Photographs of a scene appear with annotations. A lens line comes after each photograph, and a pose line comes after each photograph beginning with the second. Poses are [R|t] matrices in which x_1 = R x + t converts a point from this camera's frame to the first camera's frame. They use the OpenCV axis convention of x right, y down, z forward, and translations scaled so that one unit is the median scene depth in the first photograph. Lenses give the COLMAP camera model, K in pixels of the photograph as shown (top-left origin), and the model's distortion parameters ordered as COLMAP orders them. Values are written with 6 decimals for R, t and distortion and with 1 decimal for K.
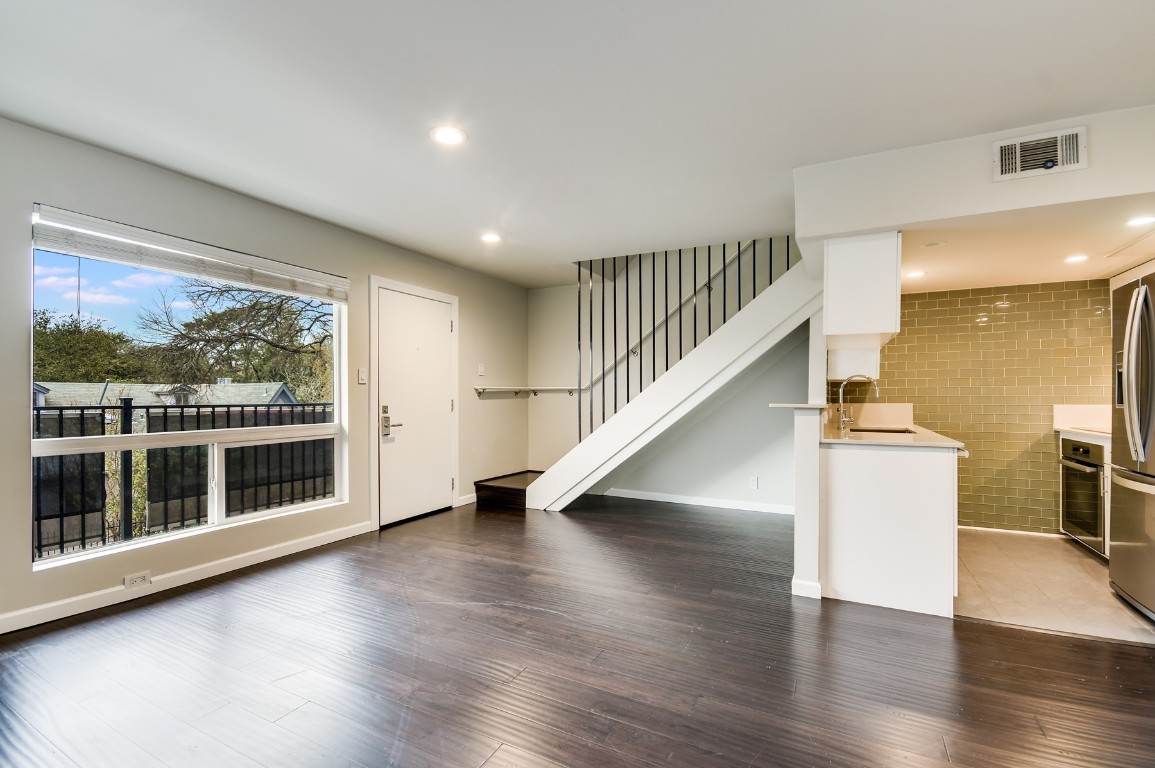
lens RADIAL K [[506.8, 0, 573.8], [0, 506.8, 389.7], [0, 0, 1]] dist [-0.027762, -0.000456]
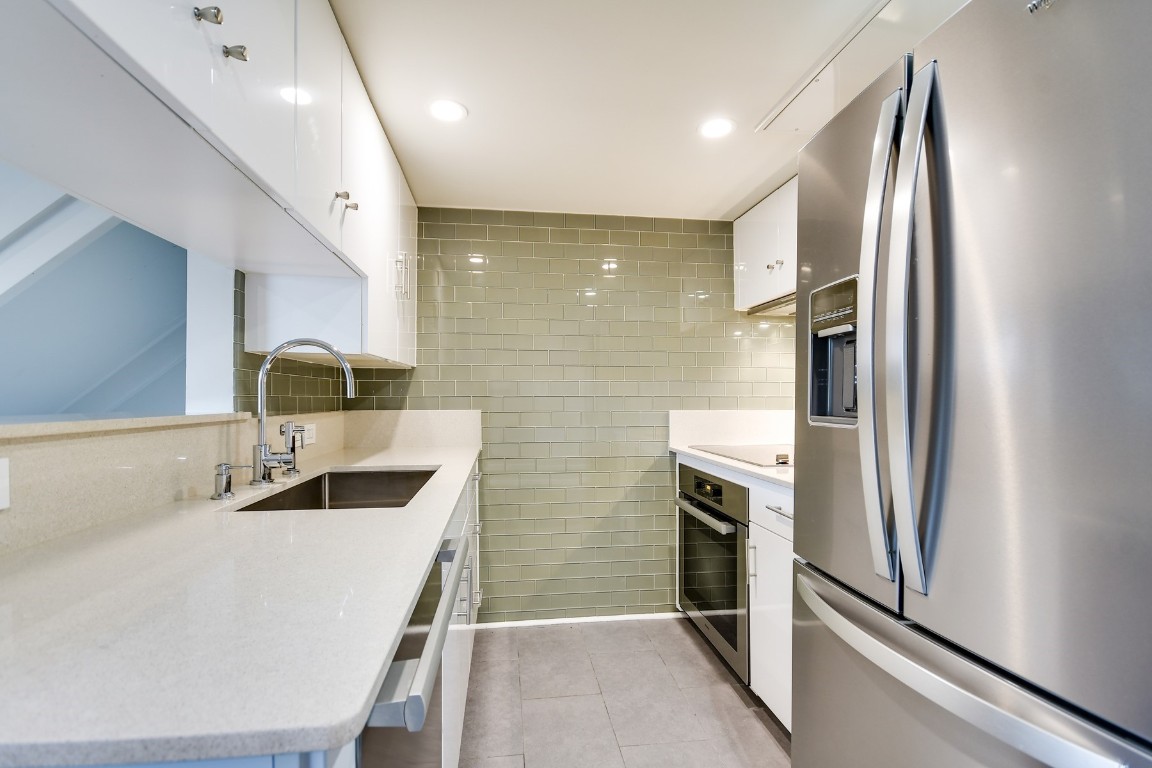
lens RADIAL K [[505.5, 0, 572.3], [0, 505.5, 389.7], [0, 0, 1]] dist [-0.027762, -0.000456]
pose [[0.815480, 0.013014, 0.578638, 0.508371], [-0.006412, 0.999889, -0.013451, 0.014396], [-0.578749, 0.007259, 0.815473, 0.555548]]
